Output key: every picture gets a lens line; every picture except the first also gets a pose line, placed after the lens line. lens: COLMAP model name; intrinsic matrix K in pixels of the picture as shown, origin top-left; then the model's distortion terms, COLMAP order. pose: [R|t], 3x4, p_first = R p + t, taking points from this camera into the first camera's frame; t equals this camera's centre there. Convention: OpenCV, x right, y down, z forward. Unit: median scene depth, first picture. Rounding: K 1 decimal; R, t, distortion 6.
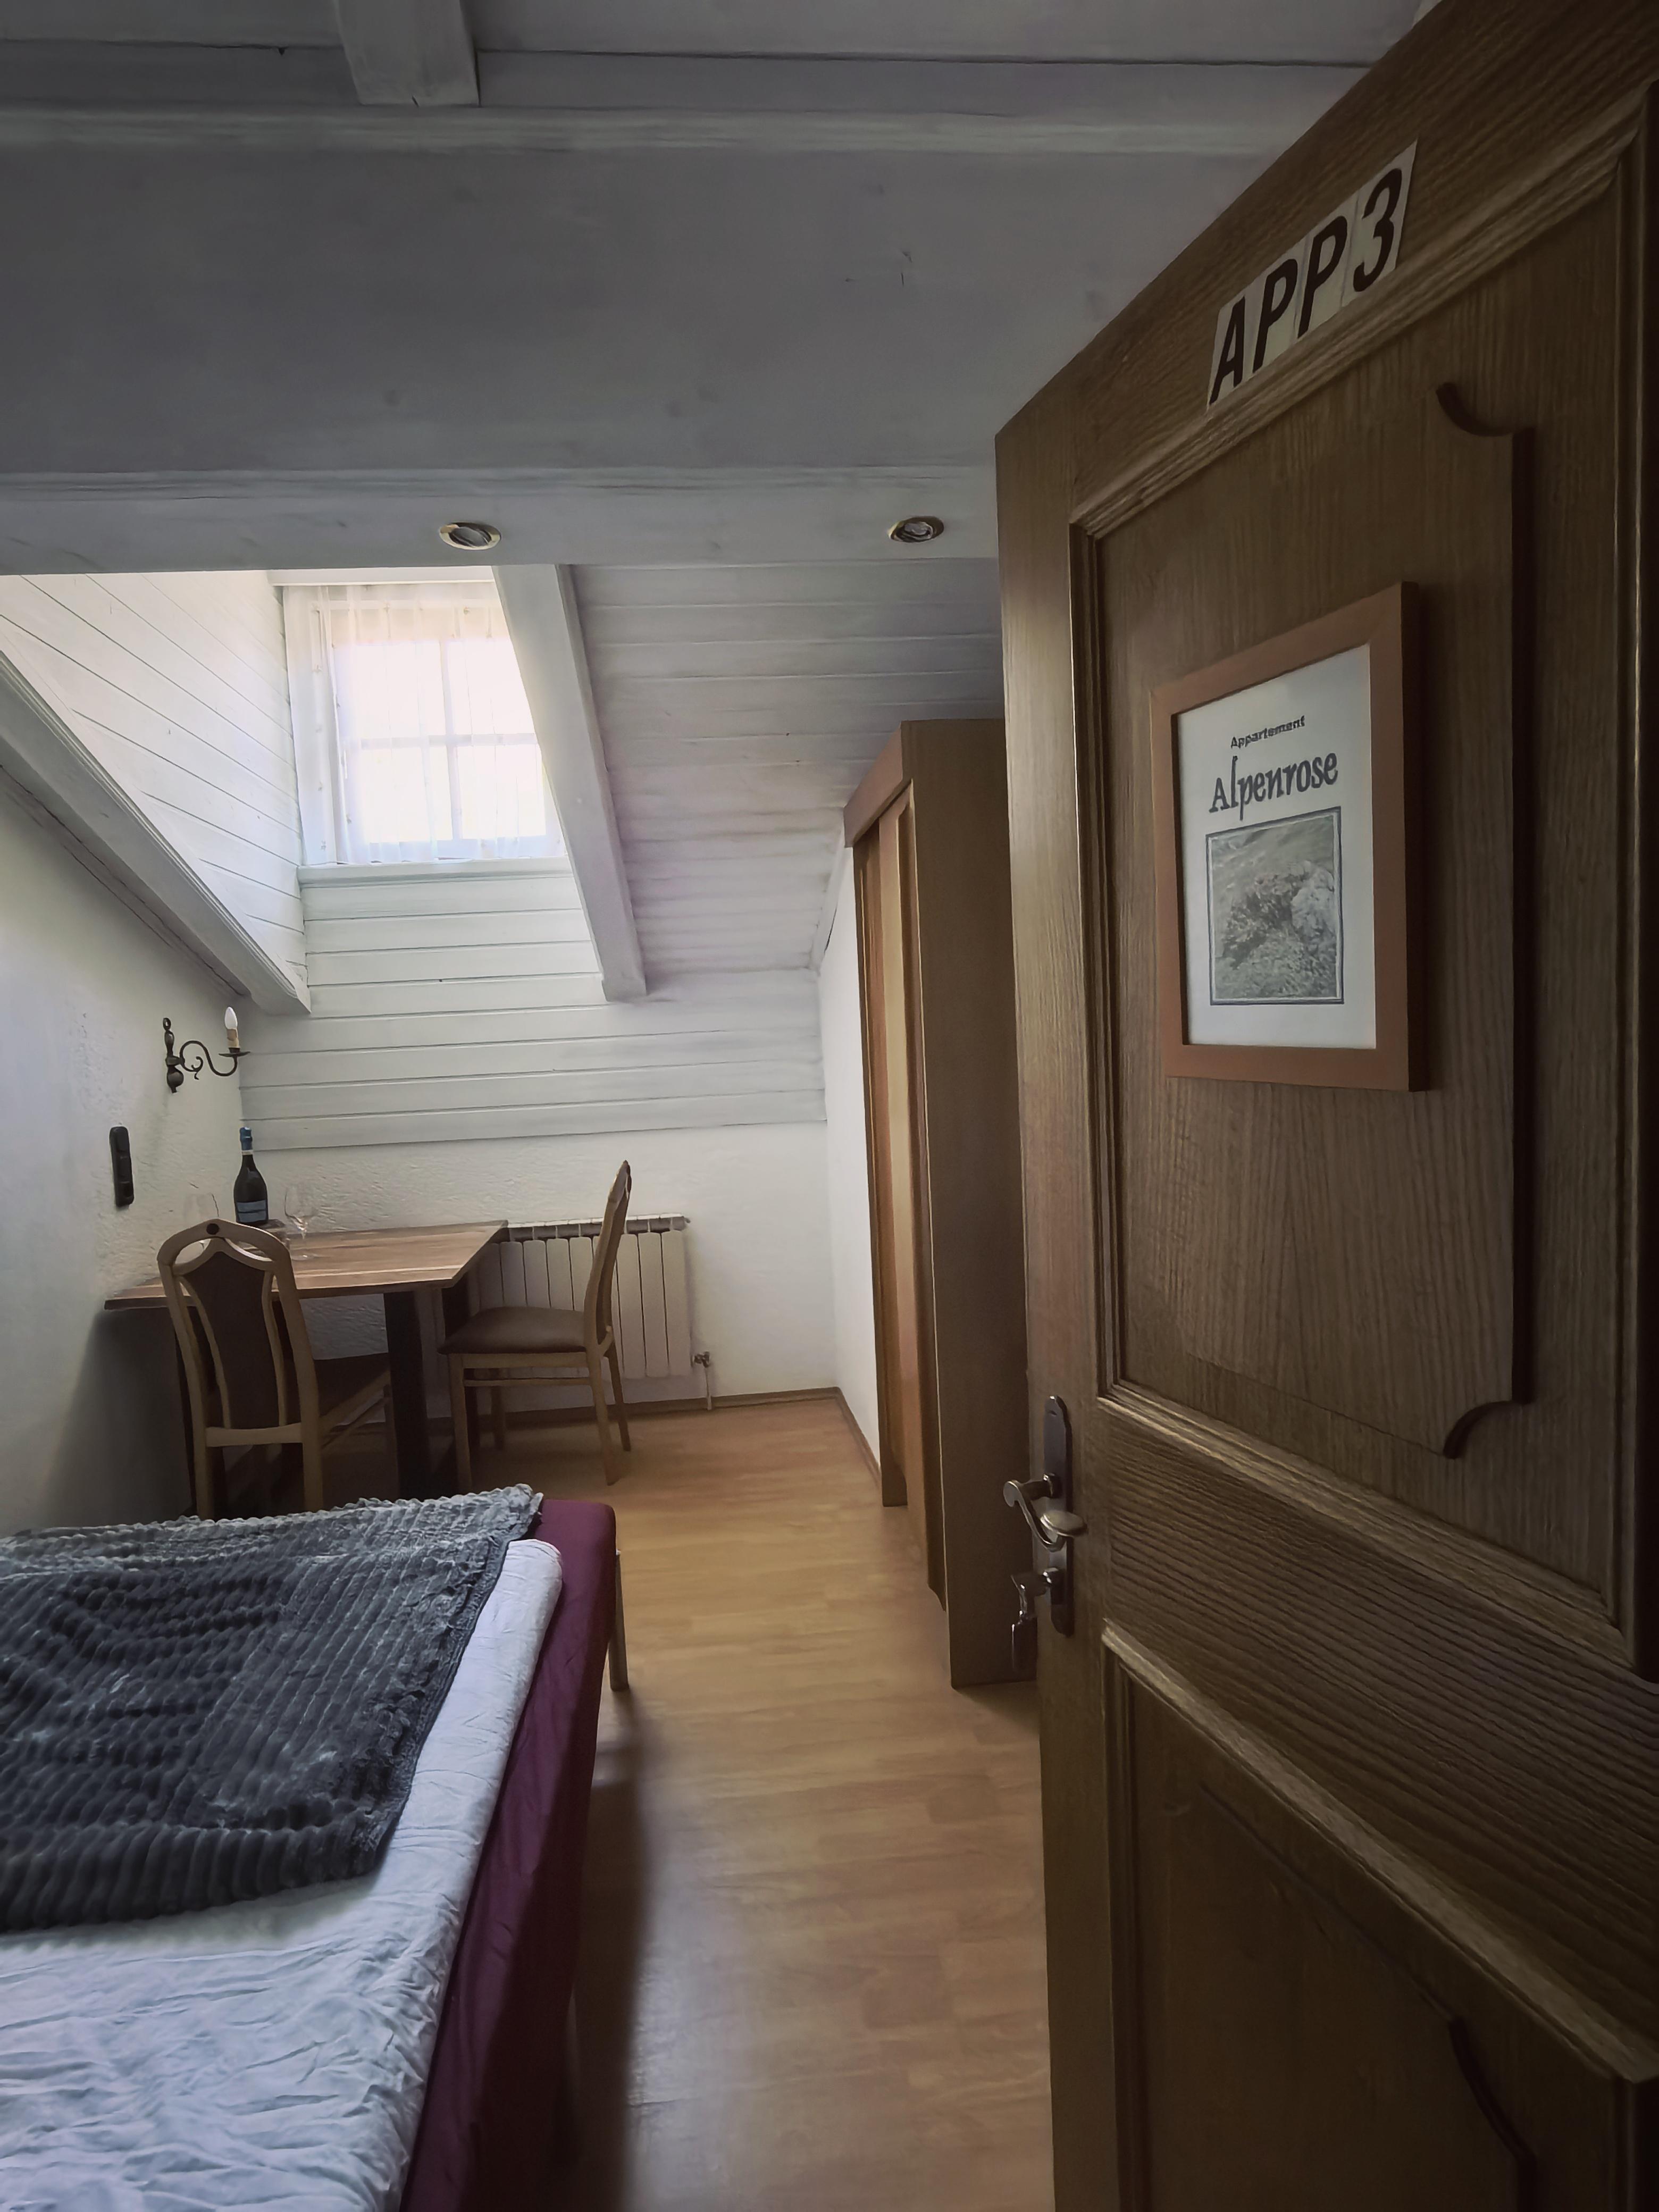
lens RADIAL K [[1170.5, 0, 824.6], [0, 1170.5, 1097.0], [0, 0, 1]] dist [0.006167, -0.000457]
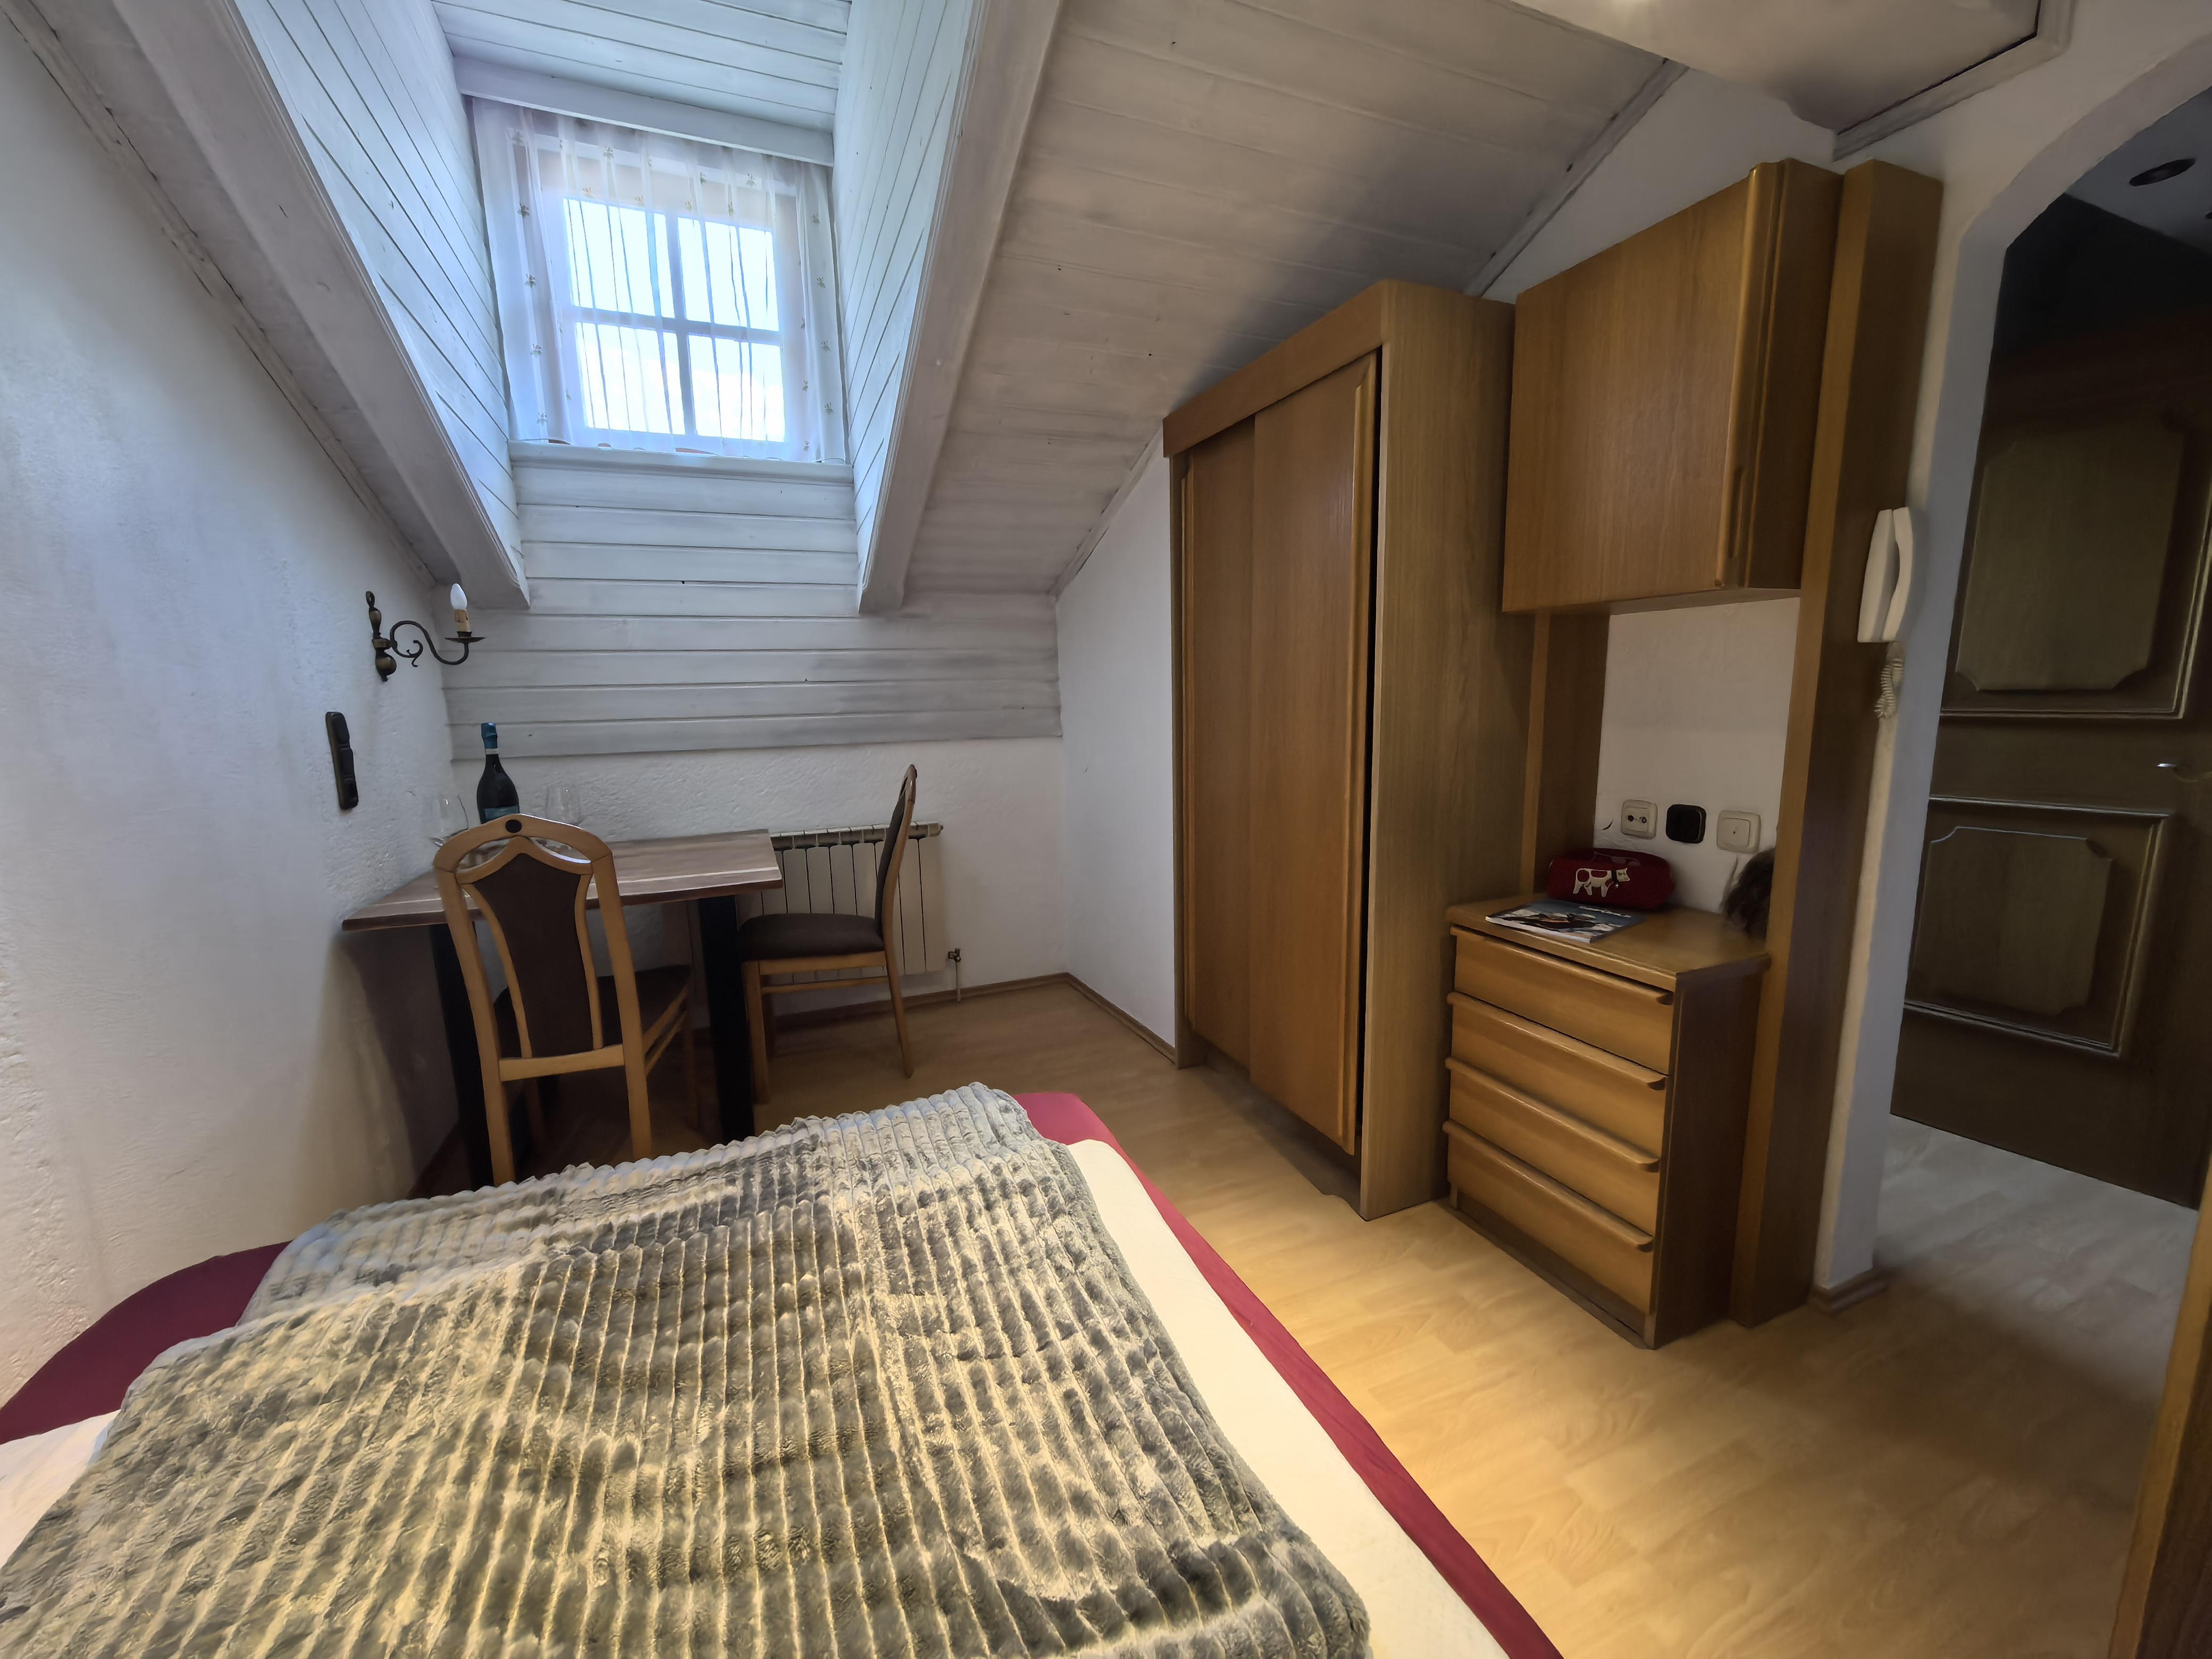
lens RADIAL K [[878.3, 0, 1109.5], [0, 878.3, 836.5], [0, 0, 1]] dist [-0.007460, 0.000213]
pose [[0.950383, -0.021160, 0.310362, -0.252445], [-0.004326, 0.996688, 0.081200, 0.054621], [-0.311052, -0.078514, 0.947144, 0.223696]]
